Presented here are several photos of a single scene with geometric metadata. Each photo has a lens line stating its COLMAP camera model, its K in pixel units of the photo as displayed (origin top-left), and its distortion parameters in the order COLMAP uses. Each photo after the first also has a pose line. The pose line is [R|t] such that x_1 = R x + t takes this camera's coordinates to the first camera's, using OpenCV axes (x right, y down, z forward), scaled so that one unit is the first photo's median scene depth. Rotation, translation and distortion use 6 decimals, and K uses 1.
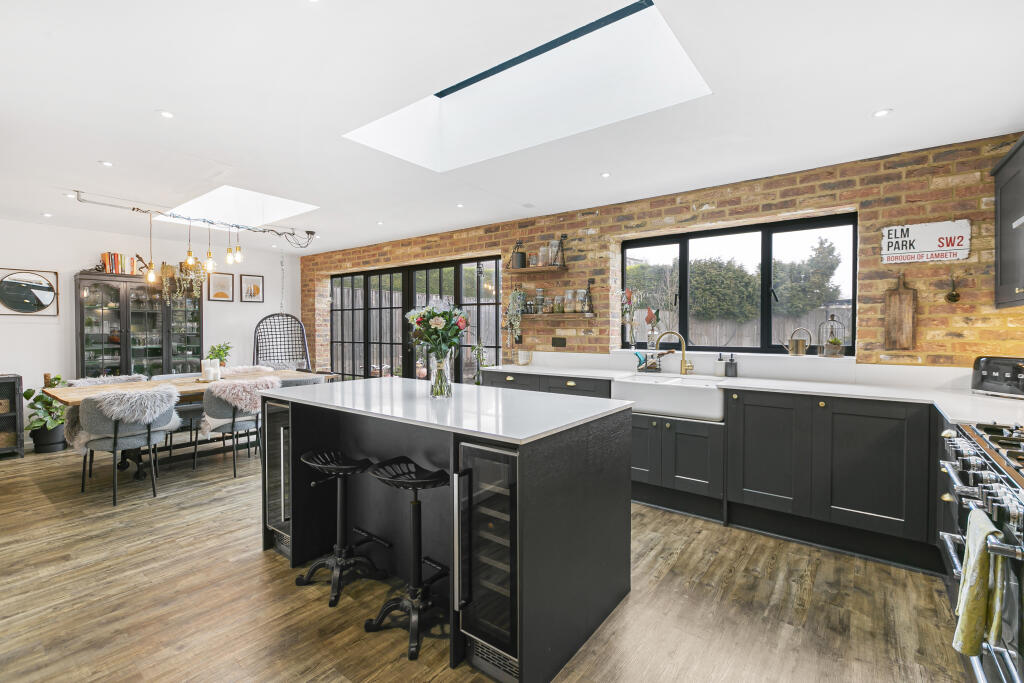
lens RADIAL K [[464.2, 0, 512.0], [0, 464.2, 341.5], [0, 0, 1]] dist [-0.003460, -0.001304]
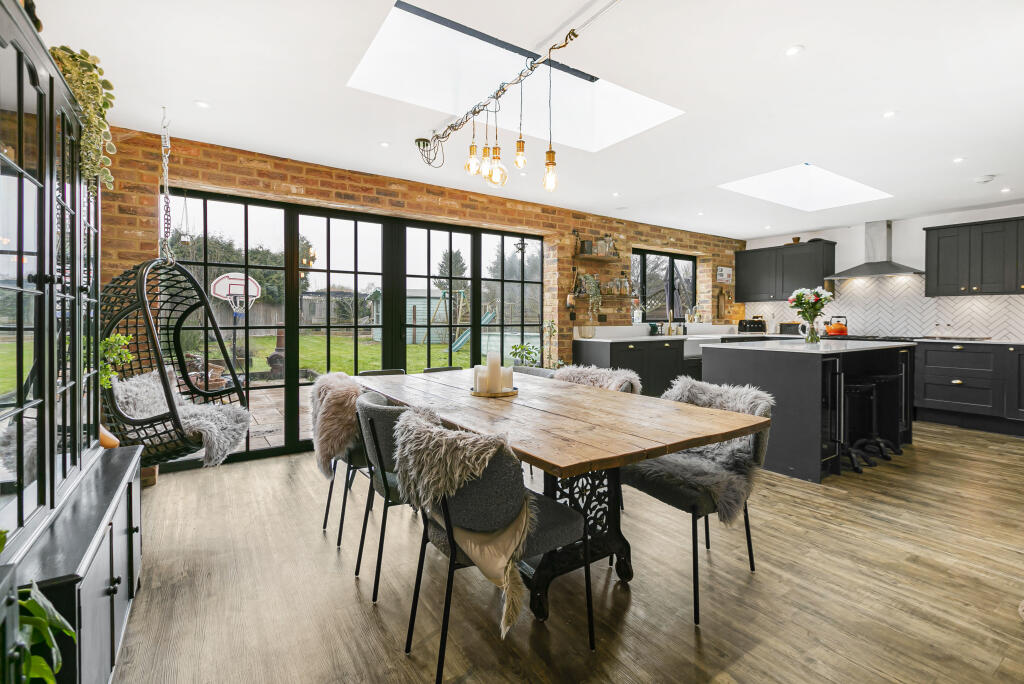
lens RADIAL K [[456.4, 0, 512.0], [0, 456.4, 342.0], [0, 0, 1]] dist [0.014353, 0.000536]
pose [[0.319527, -0.064556, 0.945376, -1.312407], [0.014596, 0.997894, 0.063208, -0.018253], [-0.947465, -0.006398, 0.319796, 0.932788]]
